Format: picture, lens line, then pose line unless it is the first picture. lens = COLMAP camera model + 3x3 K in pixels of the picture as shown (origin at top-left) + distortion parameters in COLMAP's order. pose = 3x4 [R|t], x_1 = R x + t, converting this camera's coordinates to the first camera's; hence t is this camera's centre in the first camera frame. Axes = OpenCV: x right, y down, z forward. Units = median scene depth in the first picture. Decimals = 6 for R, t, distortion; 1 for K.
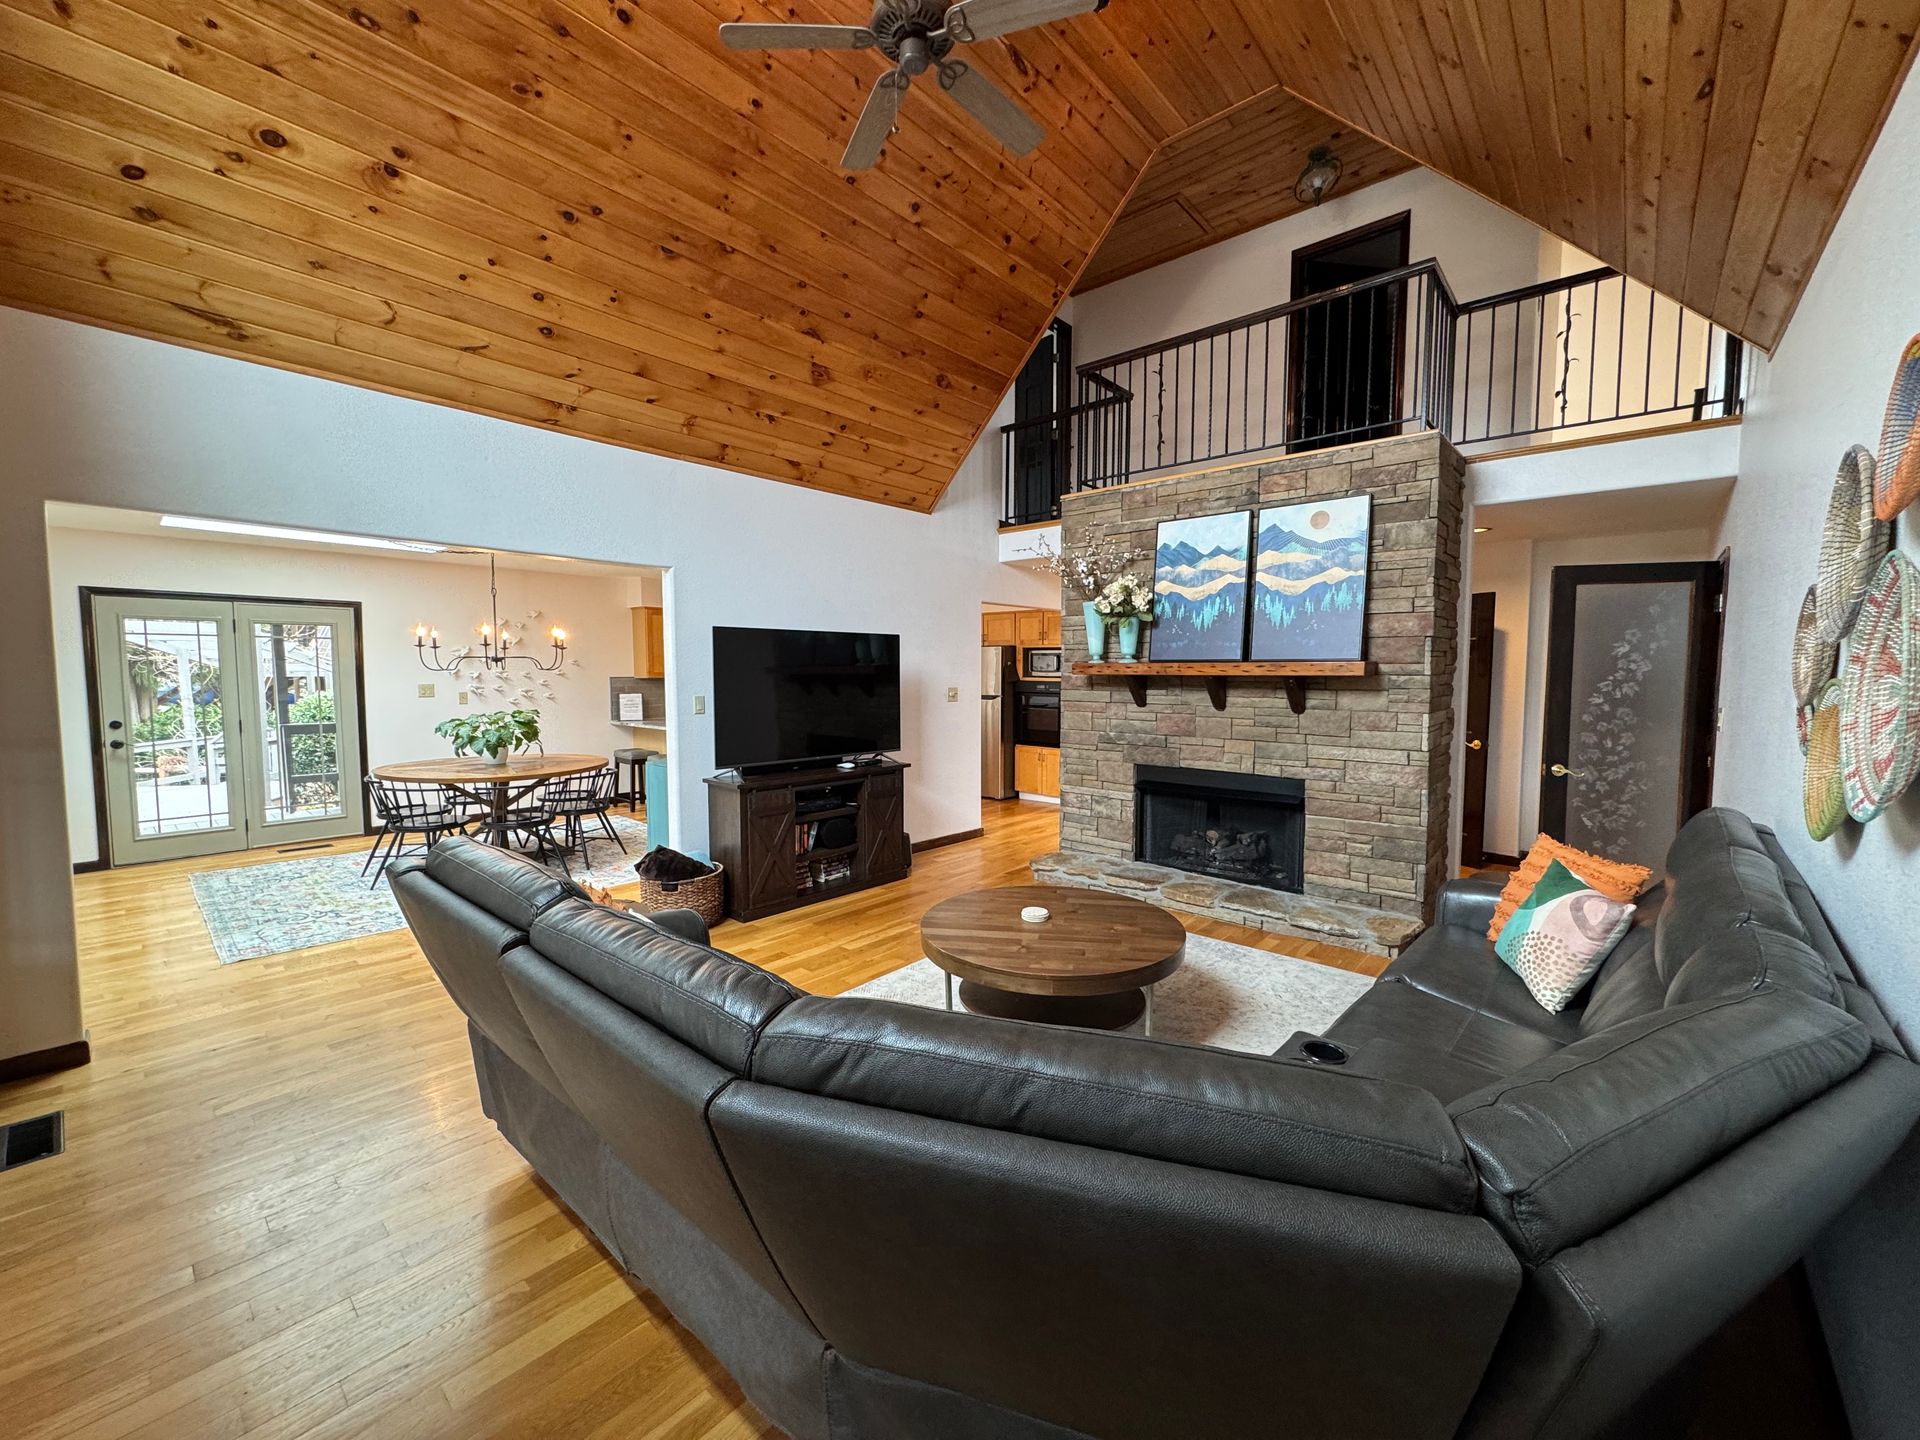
lens RADIAL K [[764.4, 0, 956.1], [0, 764.4, 717.6], [0, 0, 1]] dist [-0.001686, 0.000104]
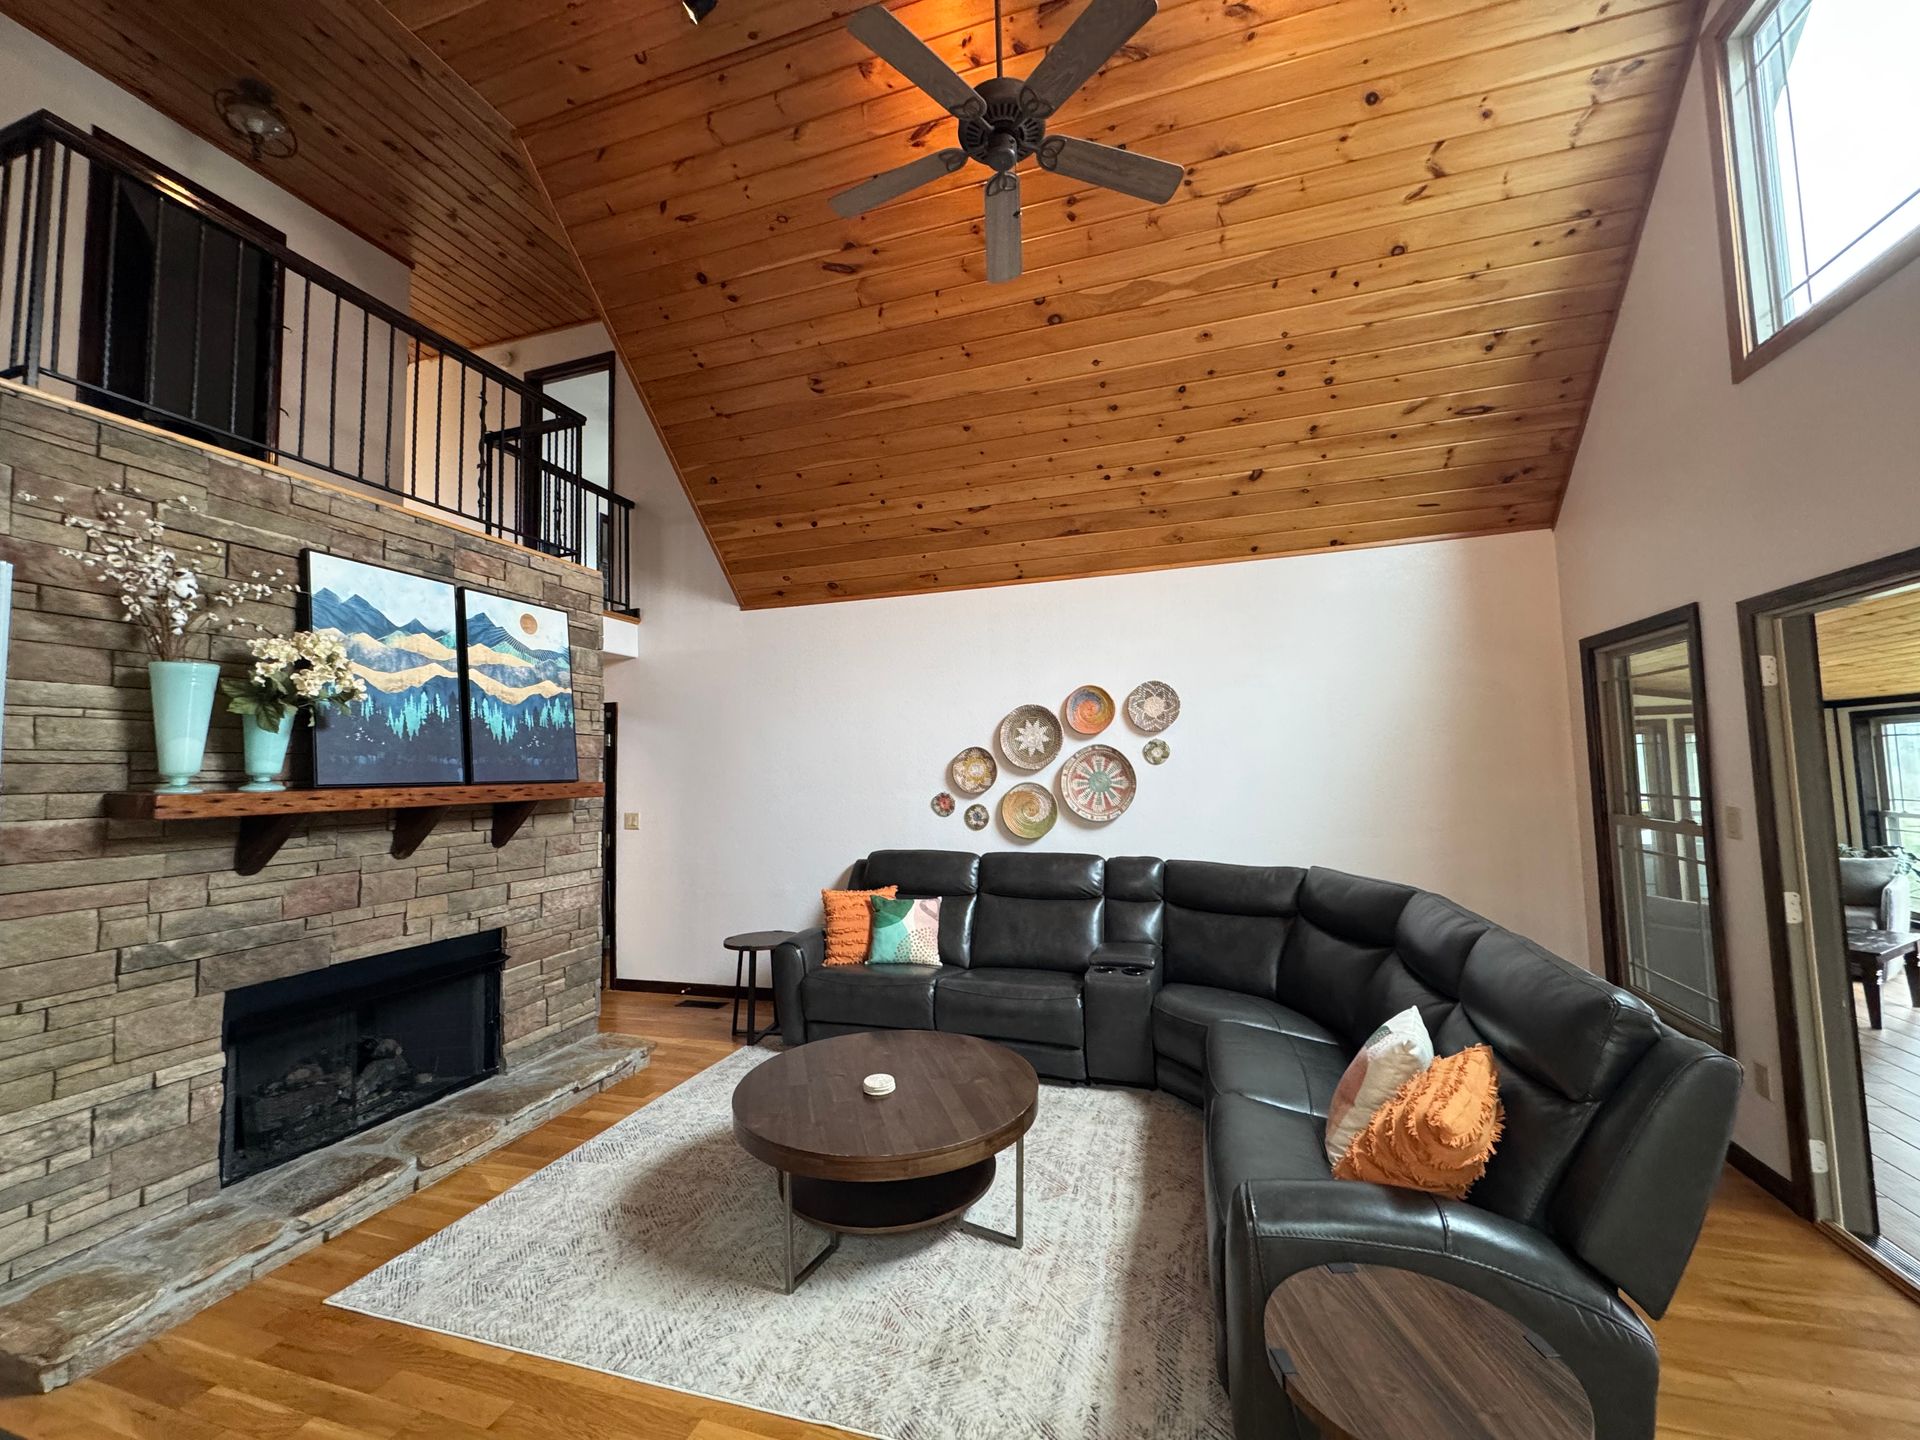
lens RADIAL K [[764.4, 0, 956.1], [0, 764.4, 717.6], [0, 0, 1]] dist [-0.001686, 0.000104]
pose [[-0.406043, 0.071928, 0.911019, -0.493607], [0.079482, 0.995900, -0.043205, -0.067572], [-0.910391, 0.054866, -0.410095, 0.857973]]
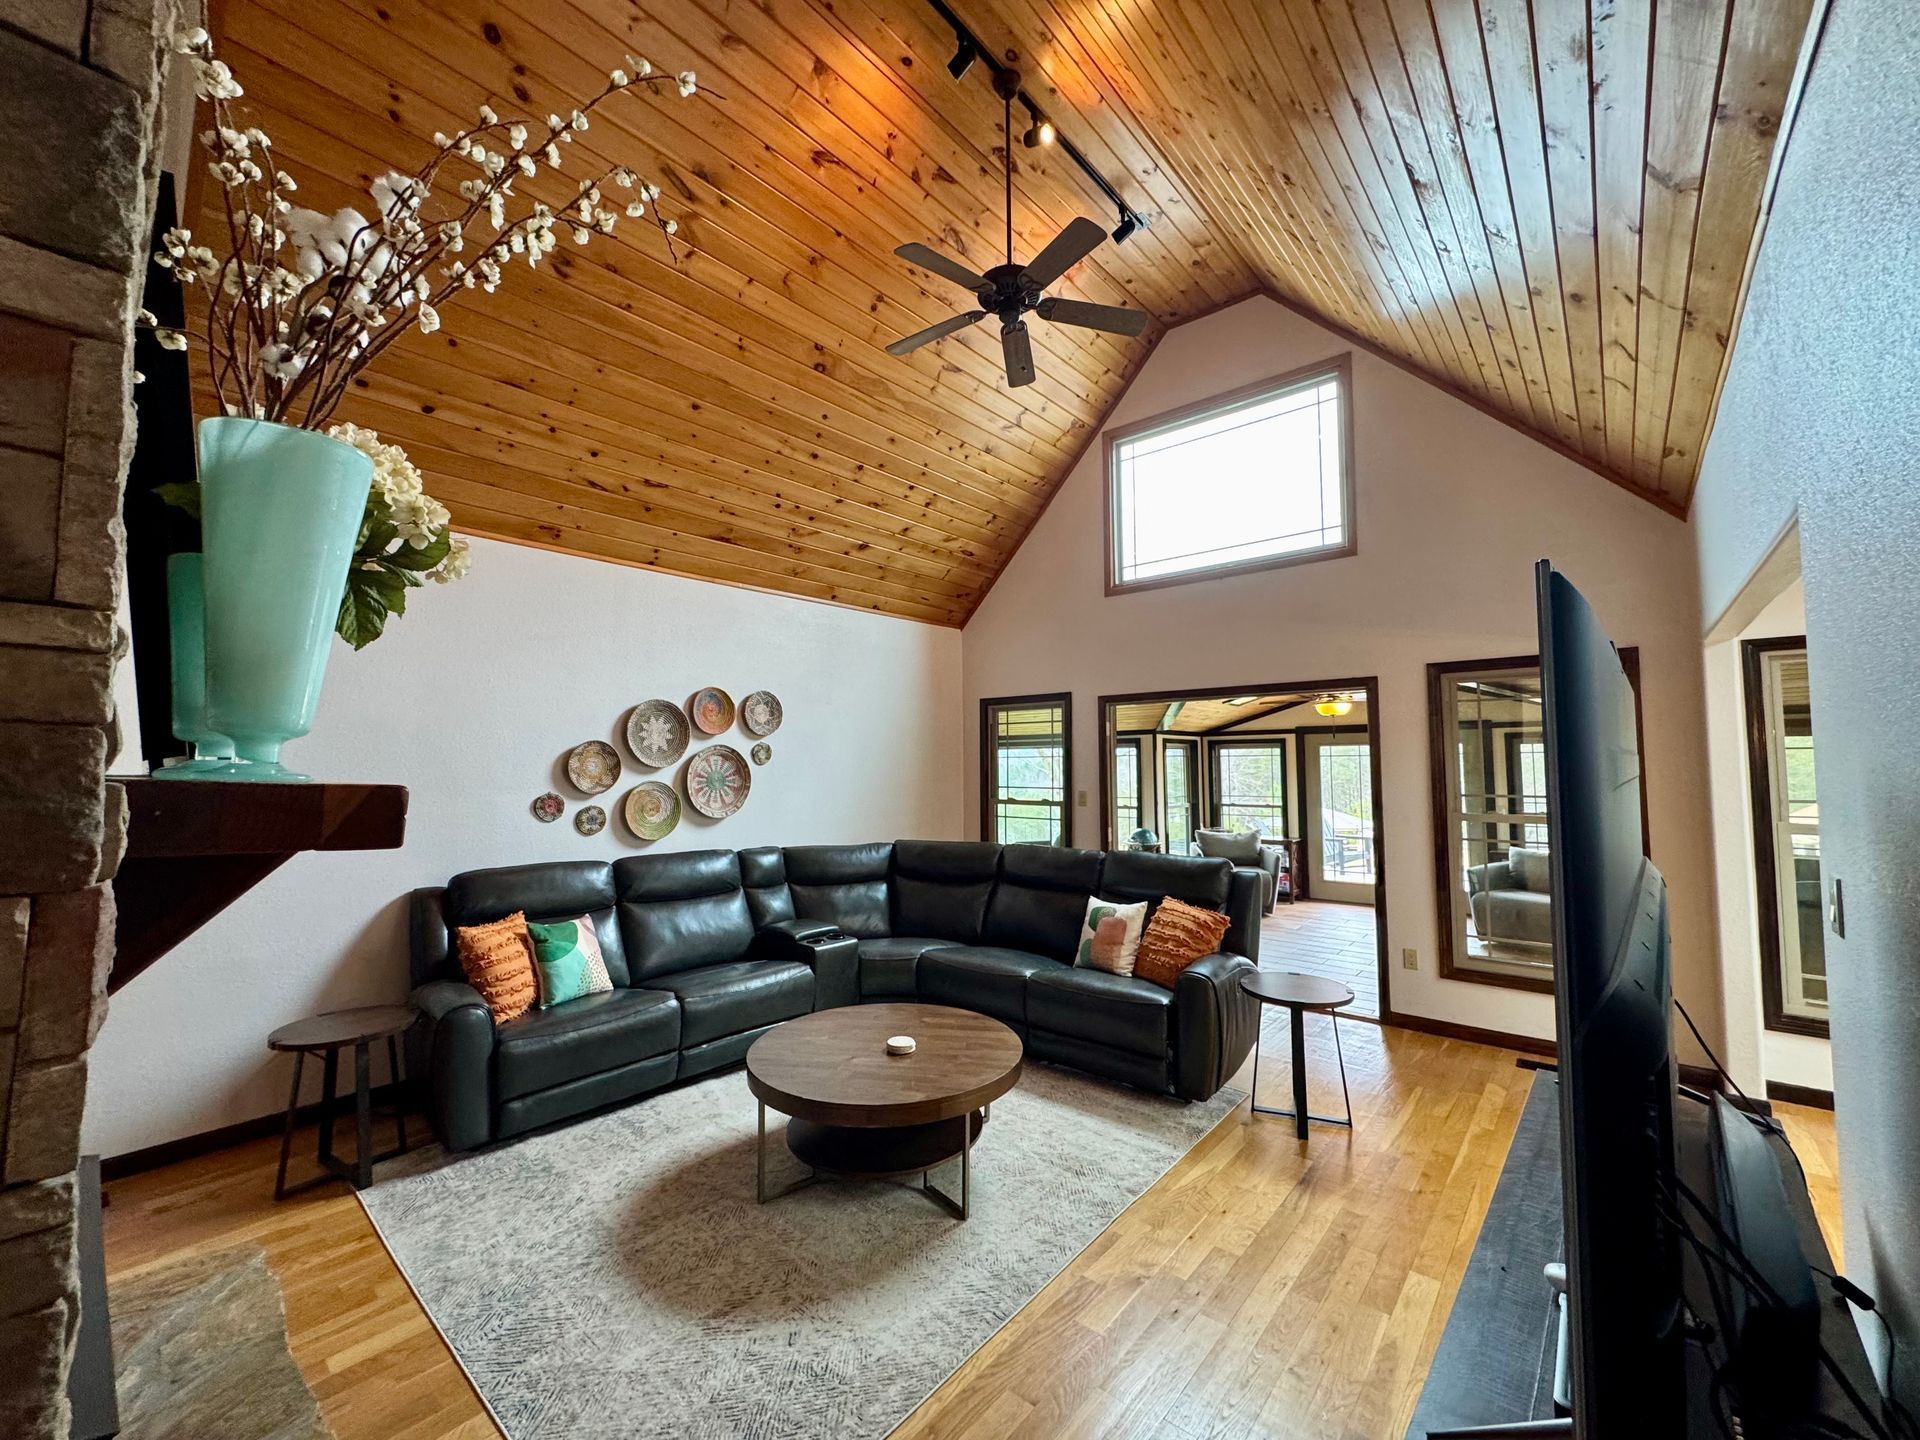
lens RADIAL K [[764.4, 0, 956.1], [0, 764.4, 717.6], [0, 0, 1]] dist [-0.001686, 0.000104]
pose [[-0.999933, 0.002732, -0.011268, 0.032346], [0.002738, 0.999996, -0.000504, -0.096740], [0.011267, -0.000535, -0.999936, 1.332364]]
